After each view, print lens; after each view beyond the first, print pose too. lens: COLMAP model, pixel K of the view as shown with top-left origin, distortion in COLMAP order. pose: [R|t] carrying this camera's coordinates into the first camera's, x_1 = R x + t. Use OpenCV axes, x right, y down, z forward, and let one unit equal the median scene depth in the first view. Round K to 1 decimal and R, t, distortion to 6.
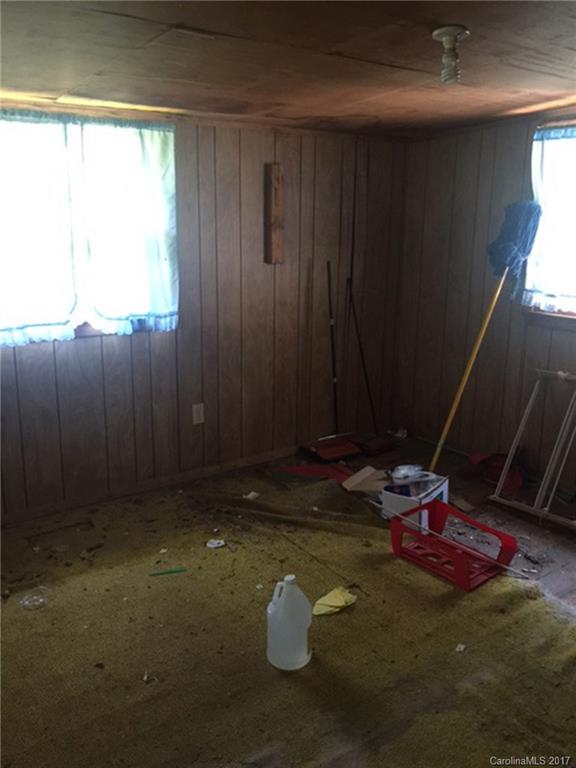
lens RADIAL K [[668.5, 0, 288.4], [0, 668.5, 377.5], [0, 0, 1]] dist [0.064480, -0.099127]
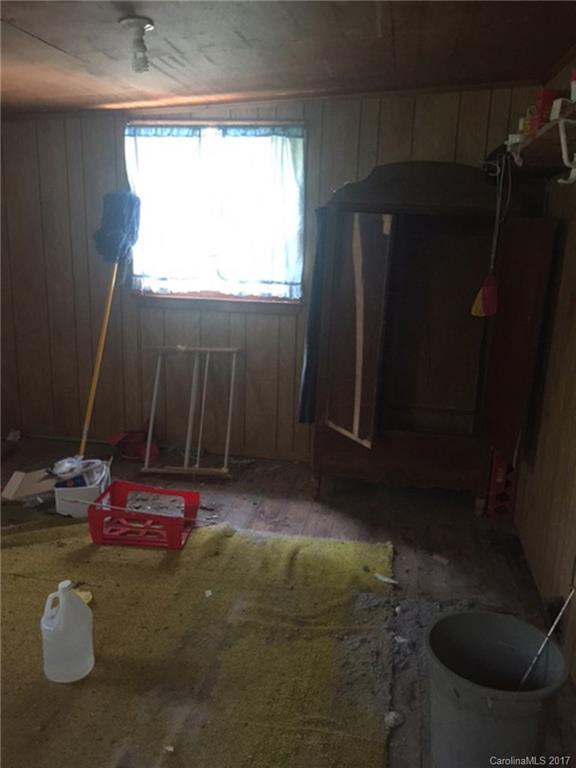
lens RADIAL K [[668.5, 0, 287.9], [0, 668.5, 379.1], [0, 0, 1]] dist [0.064480, -0.099127]
pose [[0.716469, -0.149294, 0.681457, -0.260554], [0.145653, 0.987317, 0.063165, 0.002310], [-0.682244, 0.054000, 0.729128, 0.065167]]
